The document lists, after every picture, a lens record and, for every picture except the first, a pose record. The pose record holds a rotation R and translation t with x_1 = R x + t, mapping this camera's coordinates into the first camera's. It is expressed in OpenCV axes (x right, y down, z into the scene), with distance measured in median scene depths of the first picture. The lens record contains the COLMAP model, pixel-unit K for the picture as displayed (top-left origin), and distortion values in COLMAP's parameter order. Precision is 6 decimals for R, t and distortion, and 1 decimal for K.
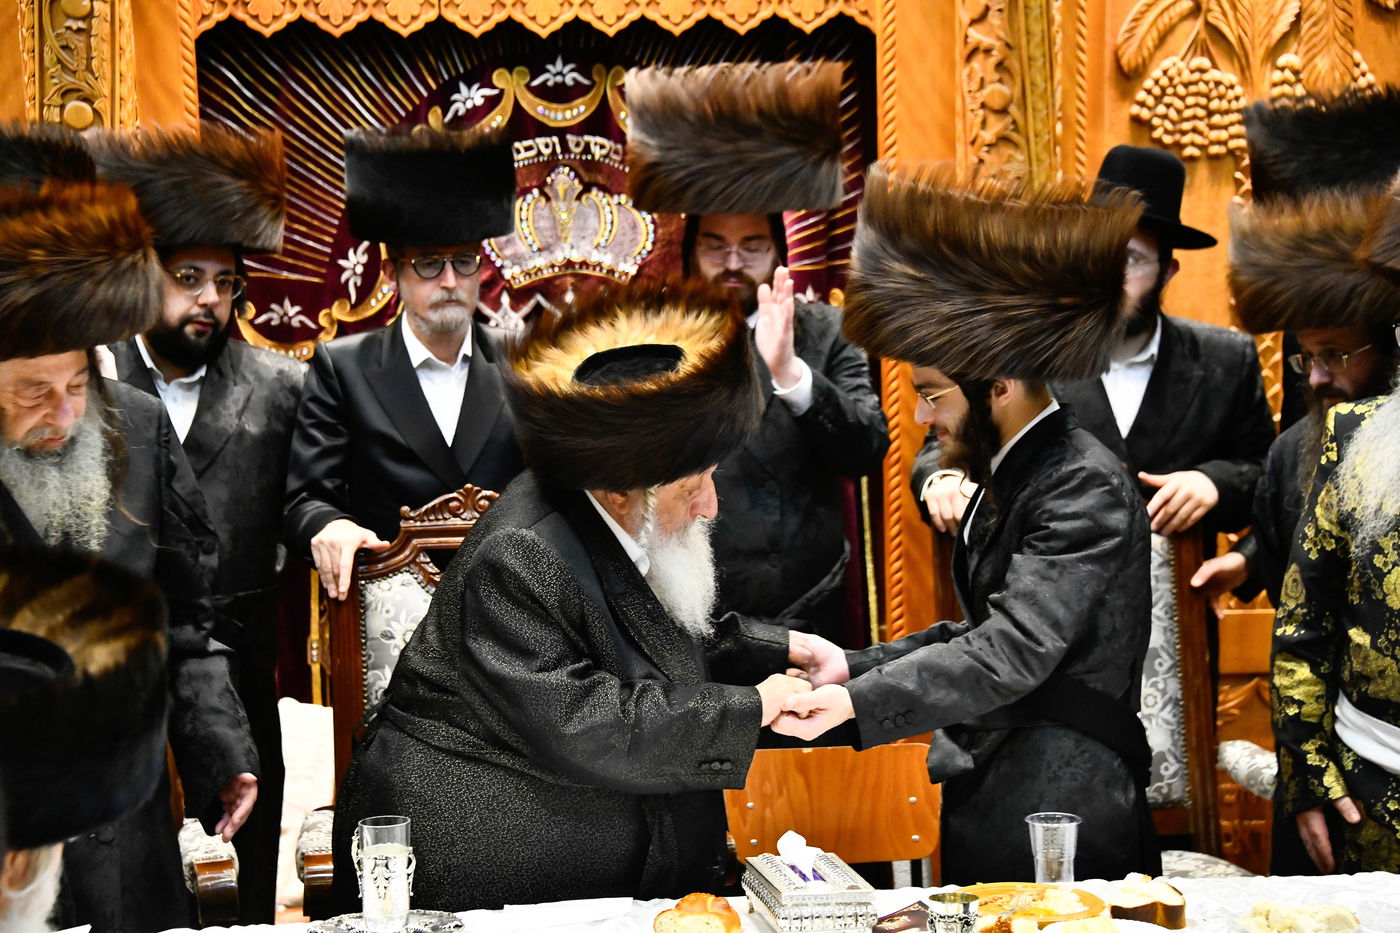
lens RADIAL K [[3363.3, 0, 702.1], [0, 3363.3, 491.7], [0, 0, 1]] dist [0.741903, 0.819557]
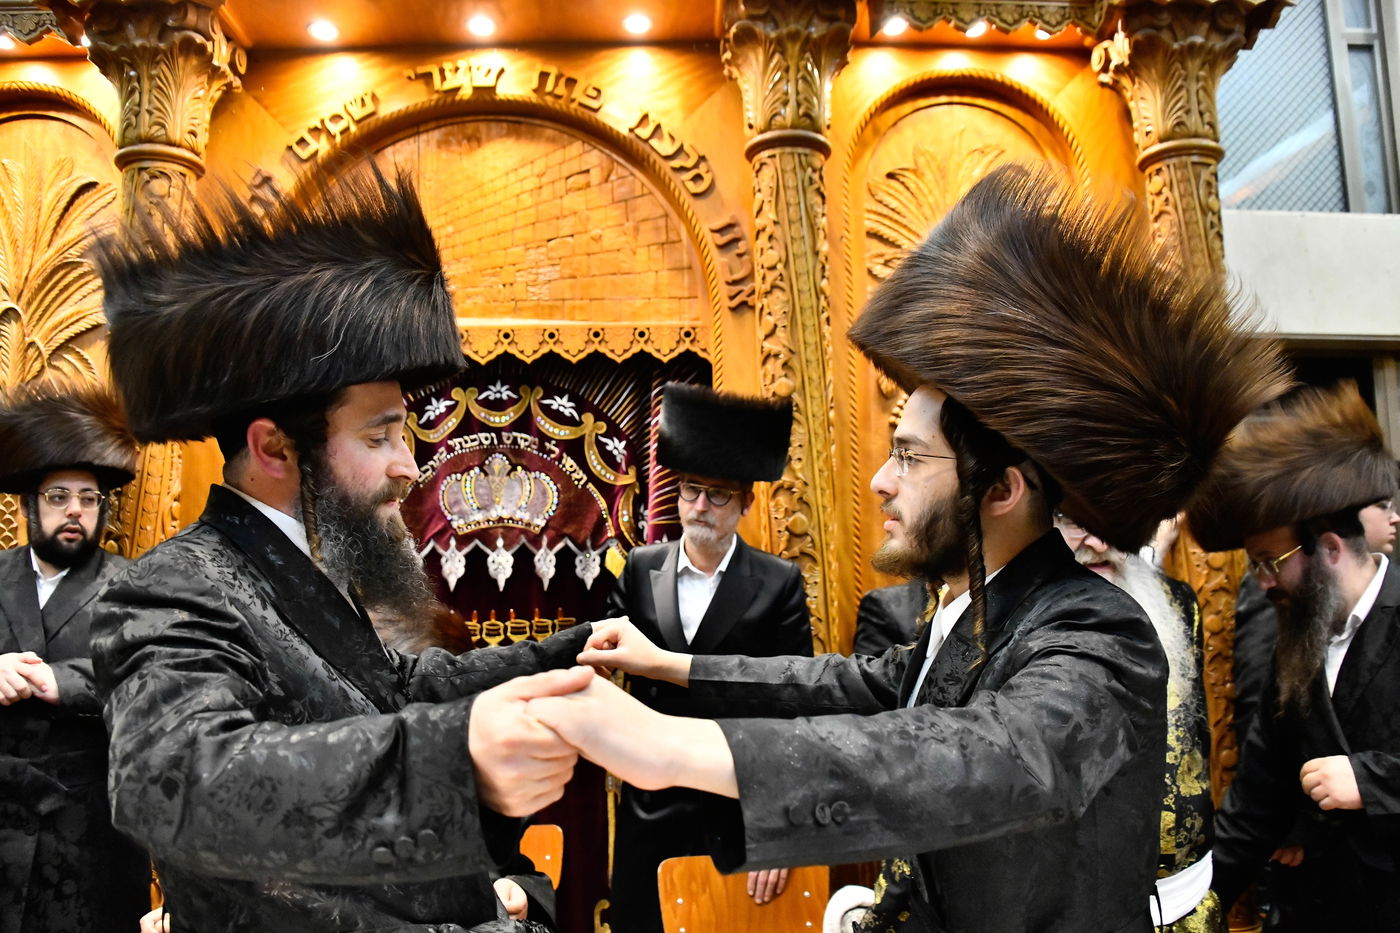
lens RADIAL K [[1095.2, 0, 713.7], [0, 1095.2, 481.3], [0, 0, 1]] dist [-0.153571, 0.071081]
pose [[0.996657, -0.000318, -0.081699, 0.089627], [-0.014967, 0.982359, -0.186405, 0.001687], [0.080317, 0.187004, 0.979070, 0.554579]]
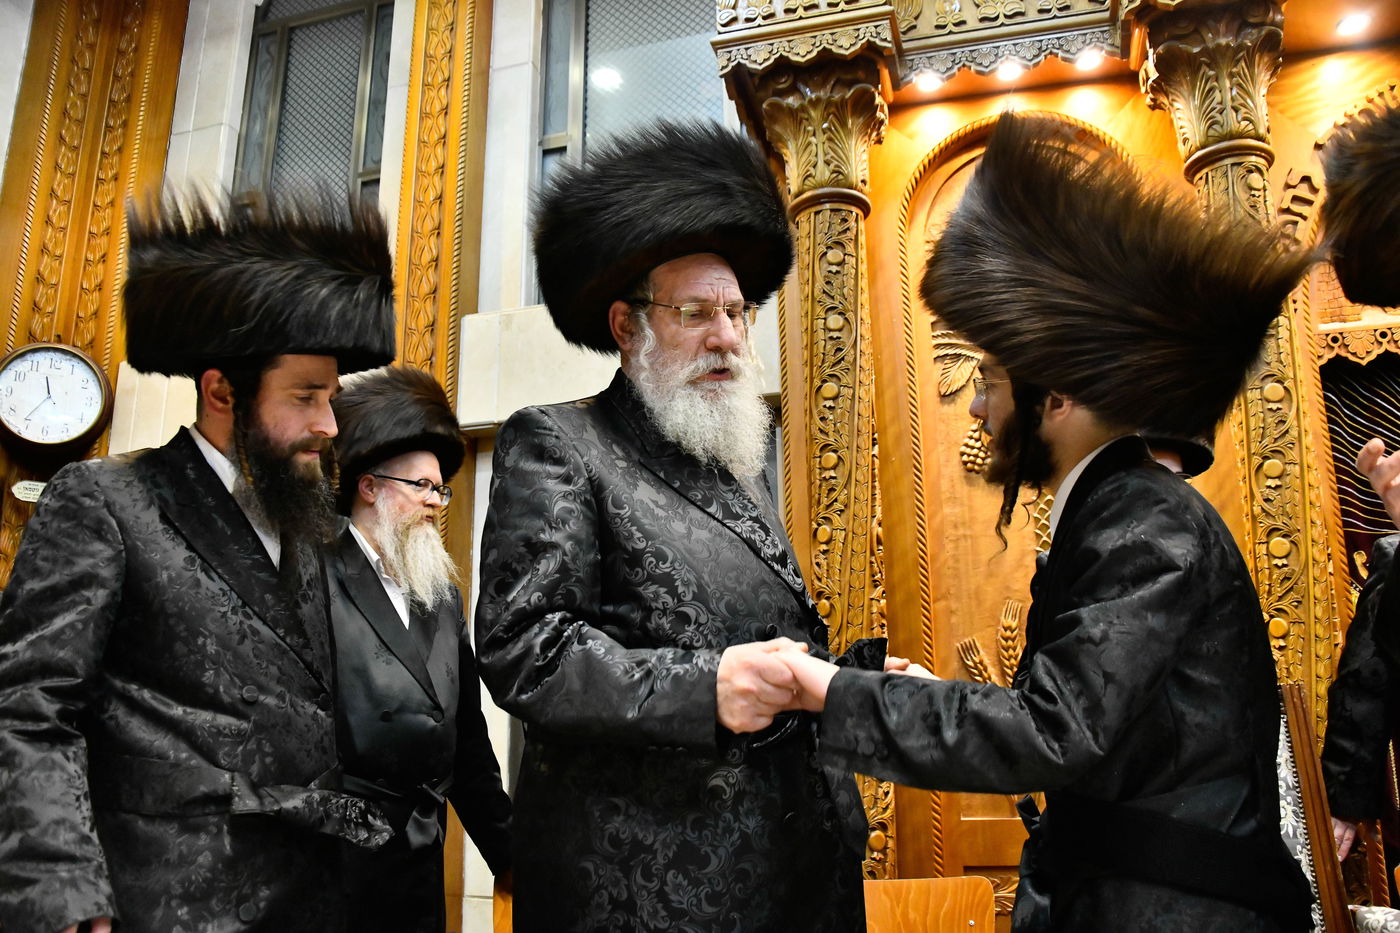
lens RADIAL K [[1095.2, 0, 713.7], [0, 1095.2, 481.3], [0, 0, 1]] dist [-0.153571, 0.071081]
pose [[0.919955, -0.080613, -0.383647, -0.208935], [-0.040357, 0.953955, -0.297221, 0.053647], [0.389942, 0.288913, 0.874342, 0.516788]]
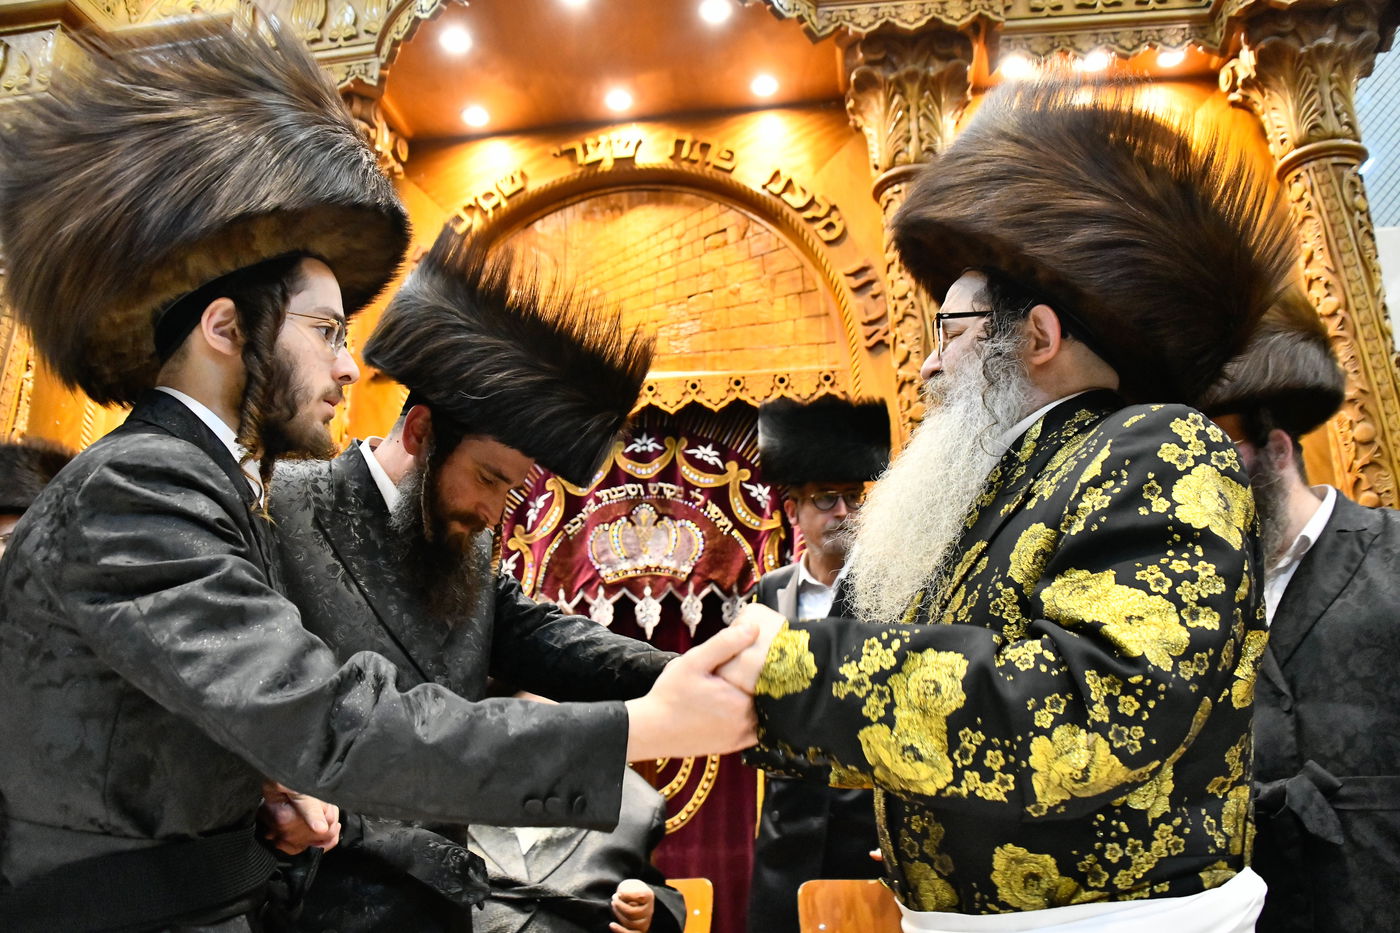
lens RADIAL K [[1095.2, 0, 713.7], [0, 1095.2, 481.3], [0, 0, 1]] dist [-0.153571, 0.071081]
pose [[0.967890, -0.054444, -0.245406, 0.106068], [-0.025927, 0.949434, -0.312895, 0.043634], [0.250032, 0.309210, 0.917536, 0.568919]]
